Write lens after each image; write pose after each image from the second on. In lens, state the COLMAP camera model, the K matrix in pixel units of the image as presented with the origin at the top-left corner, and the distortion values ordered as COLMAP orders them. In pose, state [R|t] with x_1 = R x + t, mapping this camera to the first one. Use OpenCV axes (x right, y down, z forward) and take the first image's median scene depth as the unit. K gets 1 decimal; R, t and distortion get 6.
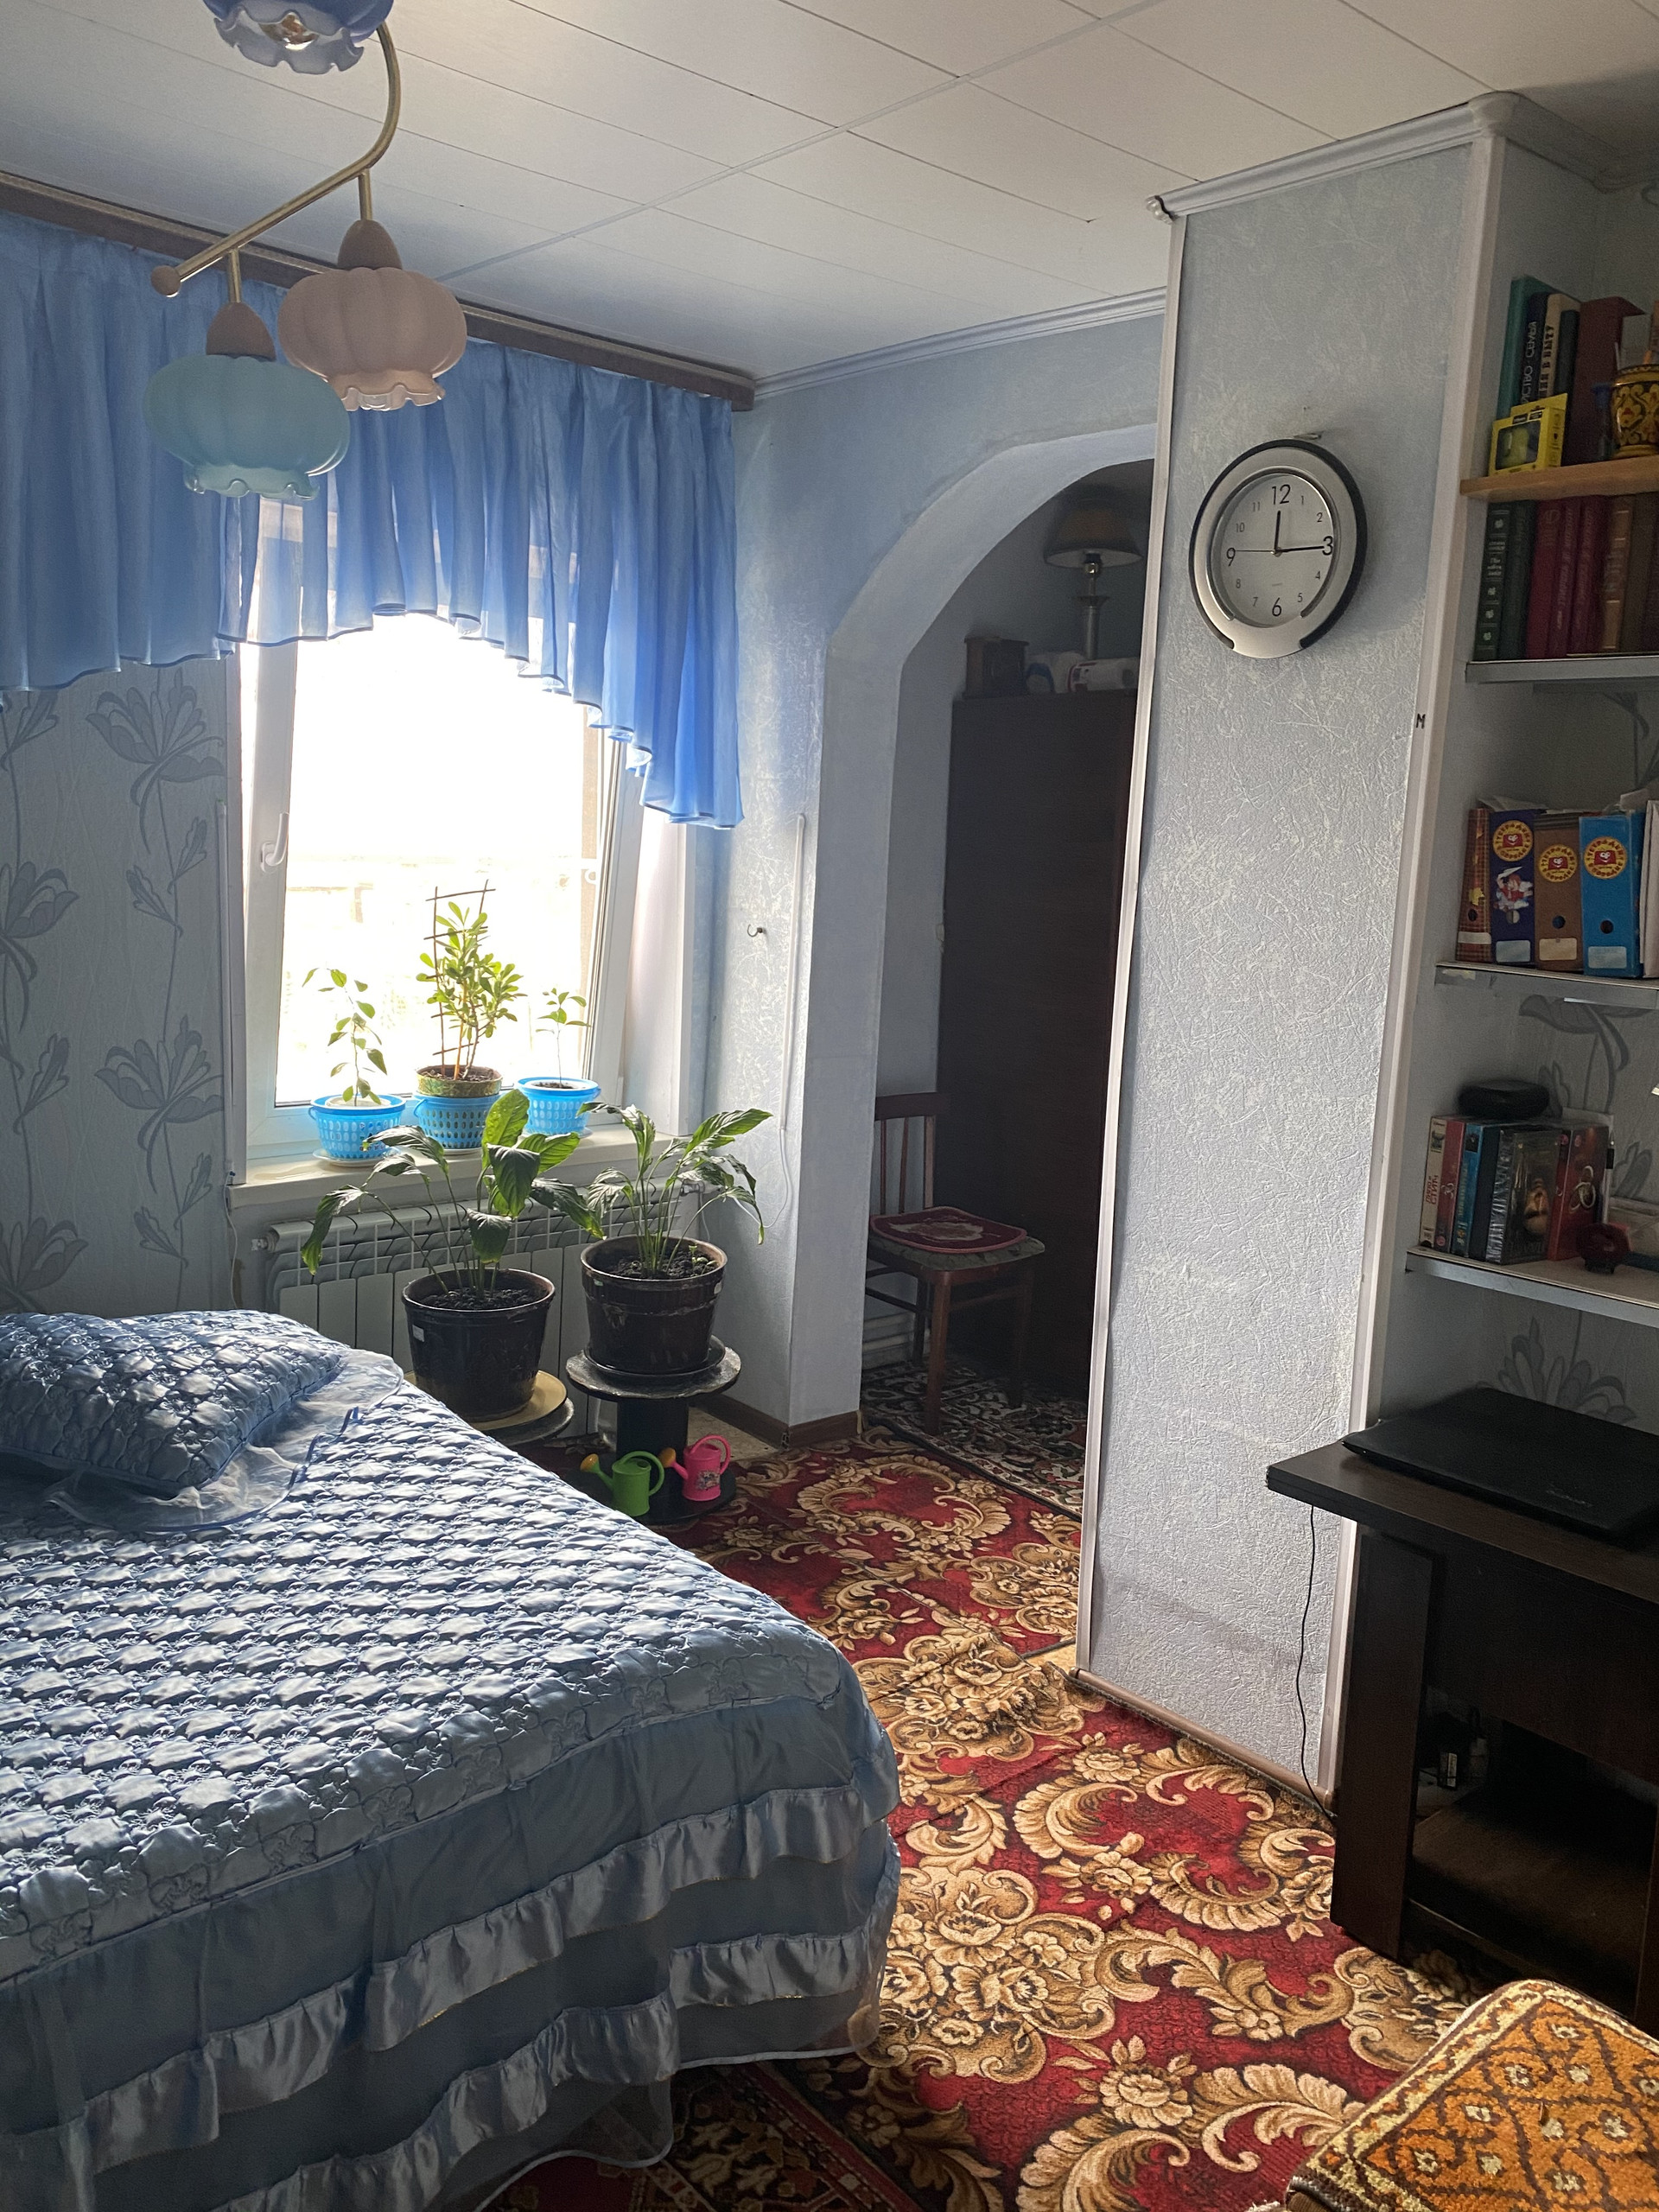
lens RADIAL K [[1699.4, 0, 829.3], [0, 1699.4, 1086.5], [0, 0, 1]] dist [0.010341, 0.006500]
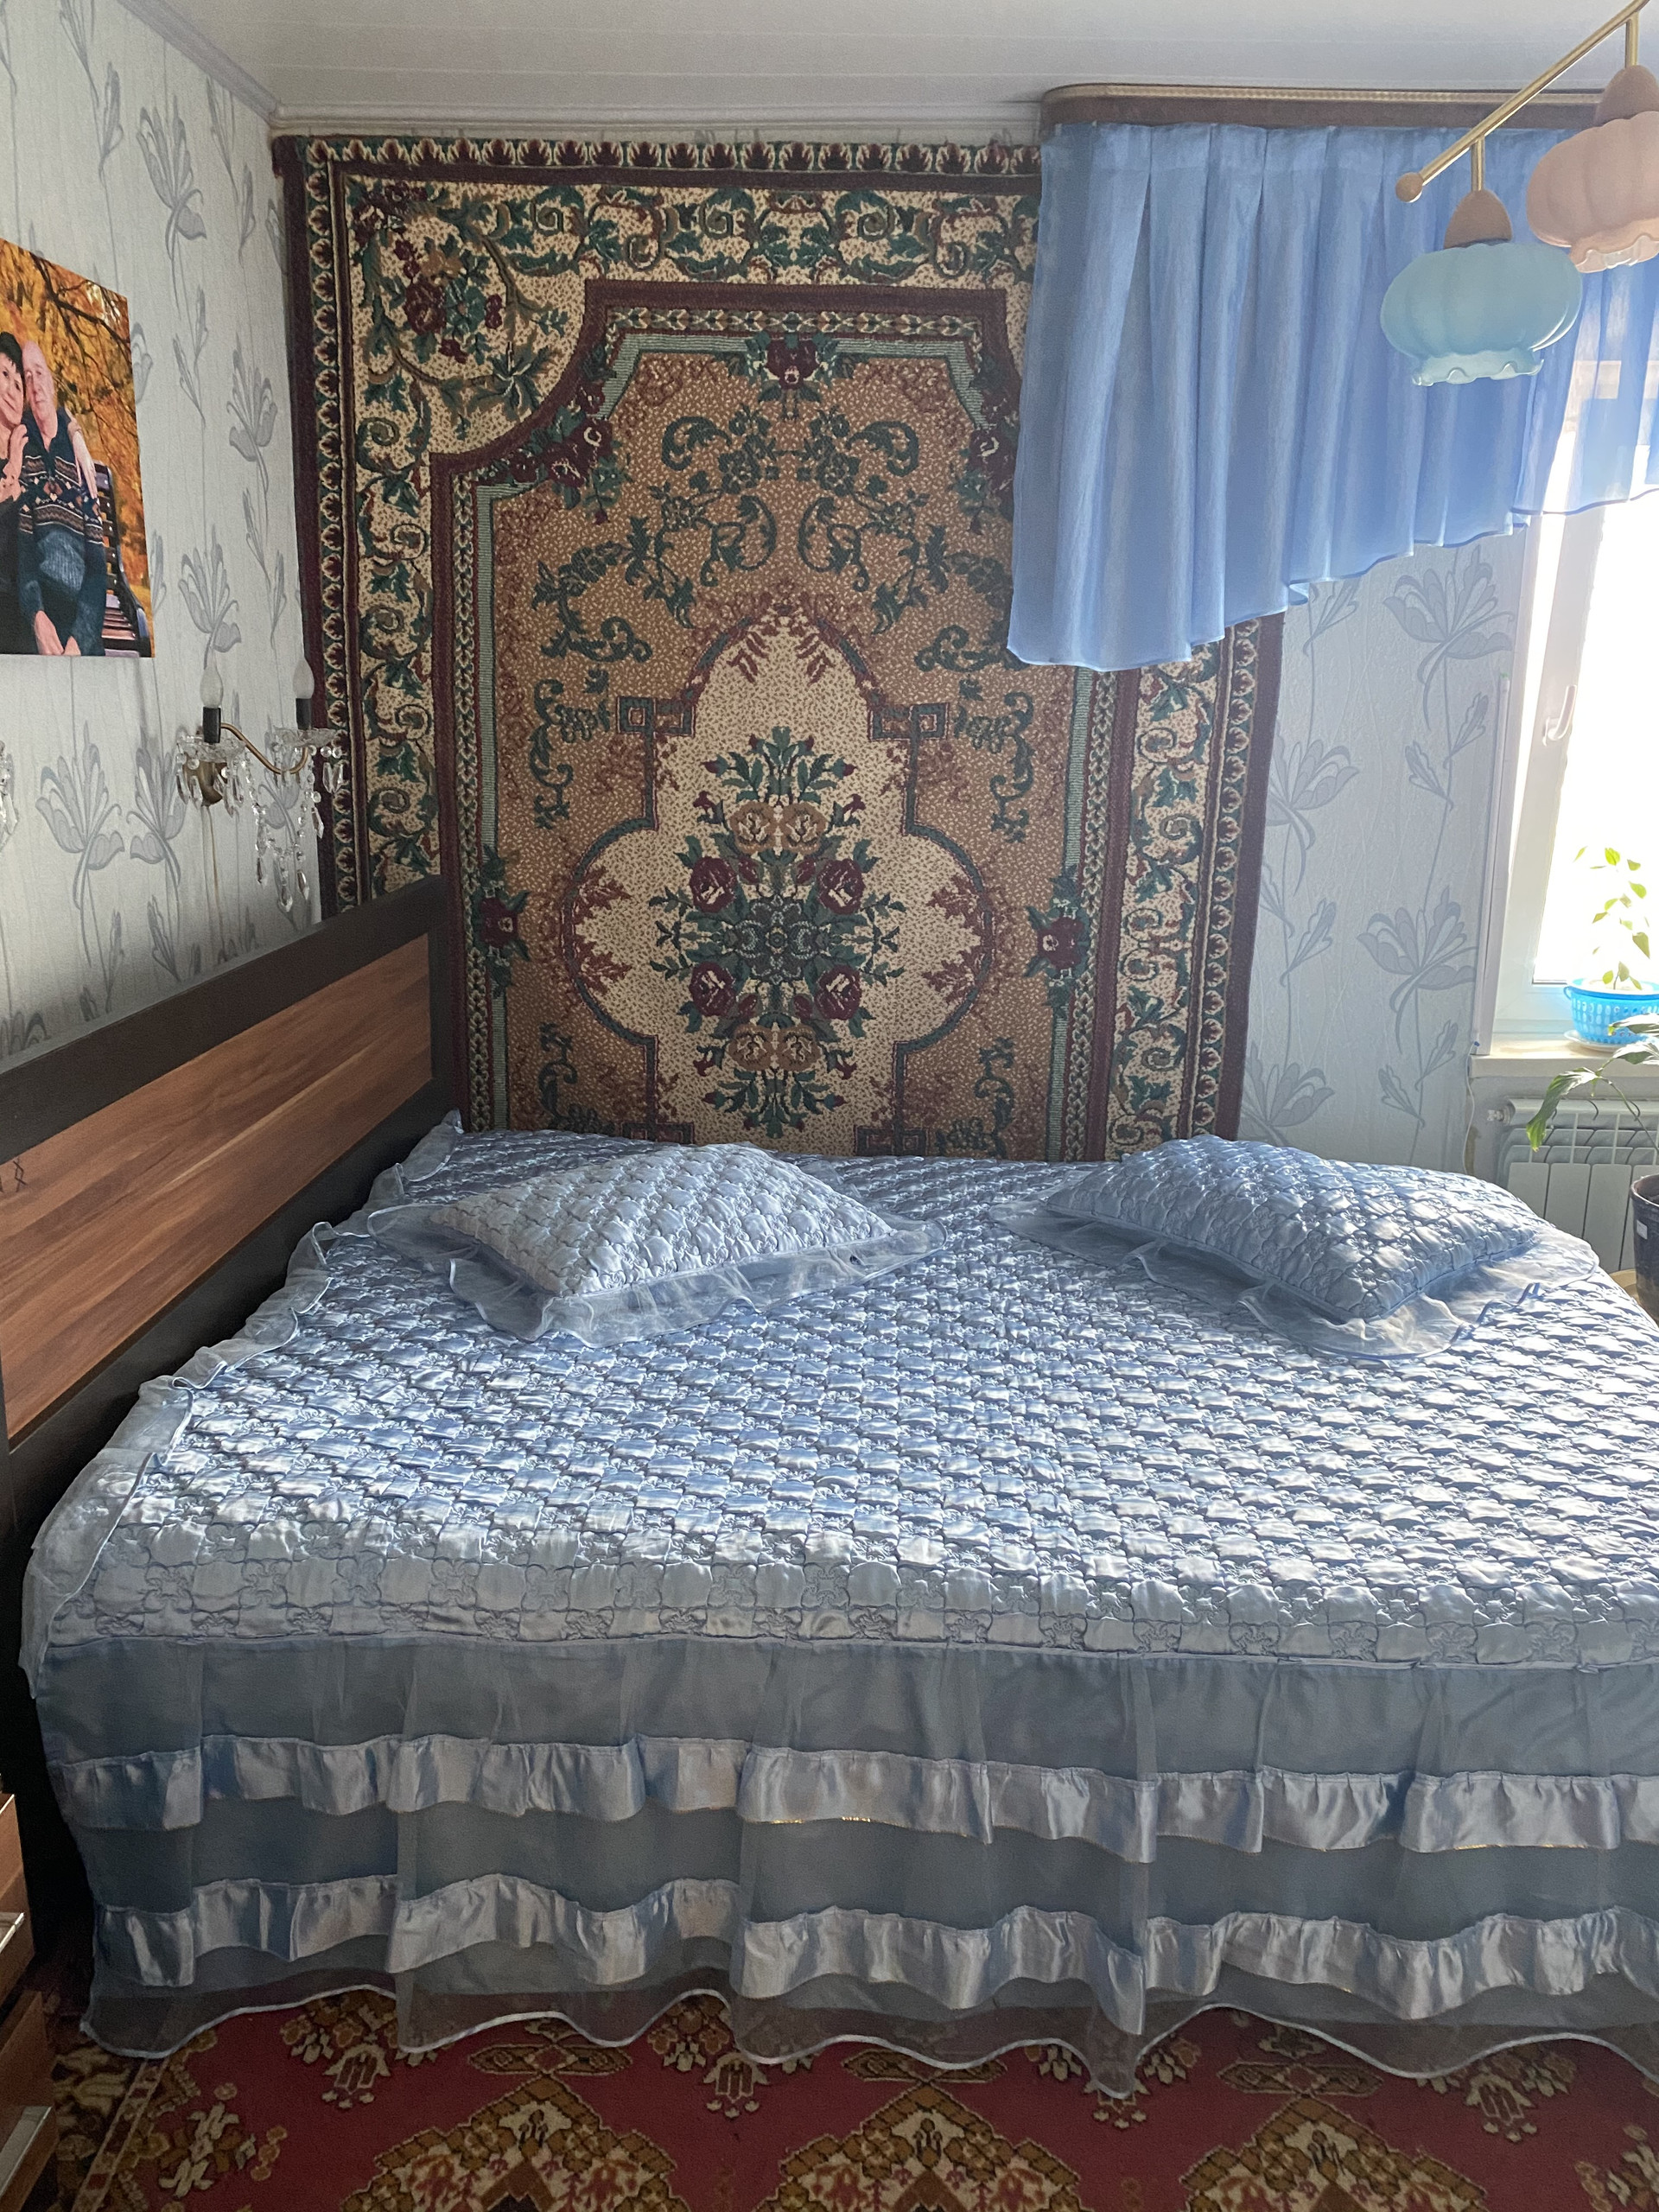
lens RADIAL K [[1713.6, 0, 843.2], [0, 1713.6, 1073.7], [0, 0, 1]] dist [0.008766, 0.002415]
pose [[0.723799, 0.121426, -0.679243, 0.122162], [-0.078364, 0.992491, 0.093919, 0.002795], [0.685547, -0.014750, 0.727879, -0.024174]]
